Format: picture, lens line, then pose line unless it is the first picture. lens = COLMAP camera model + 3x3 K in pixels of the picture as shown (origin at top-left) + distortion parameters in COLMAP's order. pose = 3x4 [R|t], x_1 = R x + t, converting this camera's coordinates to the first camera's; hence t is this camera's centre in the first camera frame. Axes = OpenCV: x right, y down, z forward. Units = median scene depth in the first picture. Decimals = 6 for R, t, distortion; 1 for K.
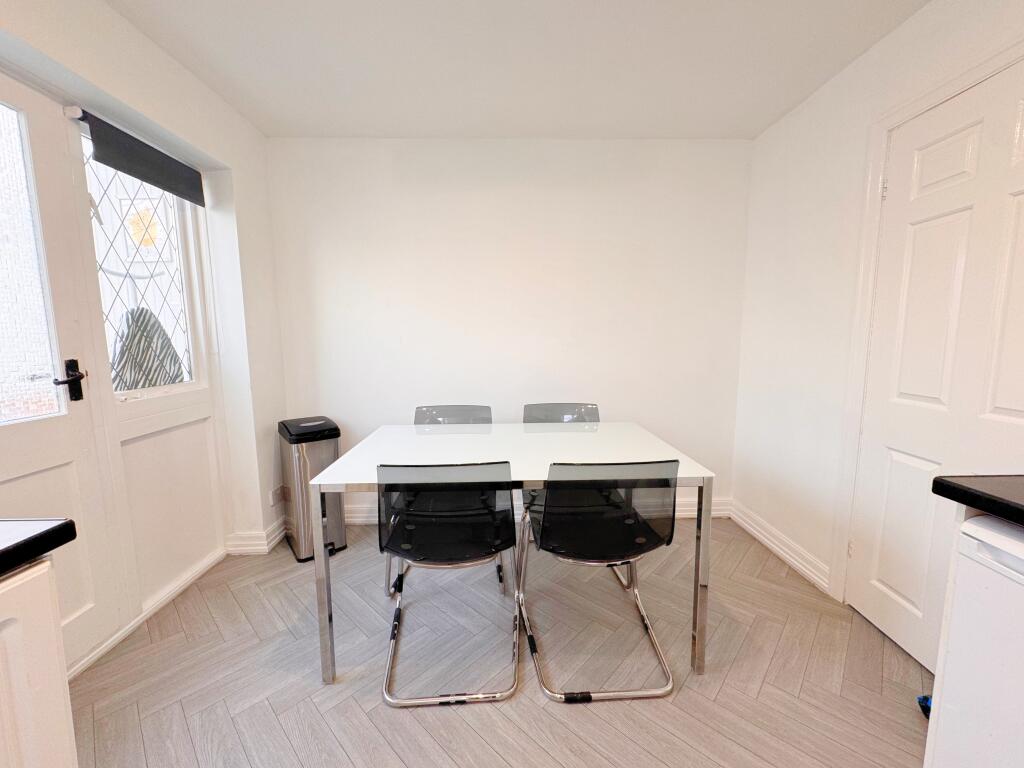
lens RADIAL K [[410.3, 0, 512.0], [0, 410.3, 384.0], [0, 0, 1]] dist [-0.000969, 0.000064]
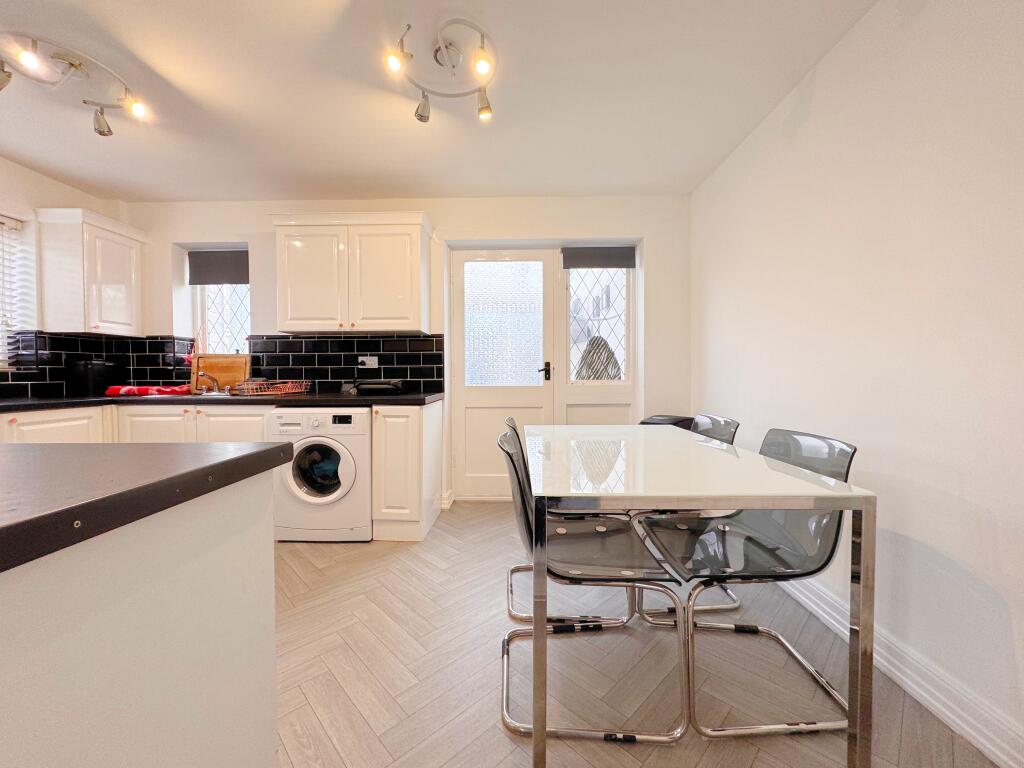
lens RADIAL K [[410.3, 0, 512.0], [0, 410.3, 384.0], [0, 0, 1]] dist [-0.000969, 0.000064]
pose [[-0.045822, 0.036300, -0.998290, 0.876663], [-0.114828, 0.992524, 0.041361, -0.005365], [0.992328, 0.116527, -0.041312, 0.679405]]
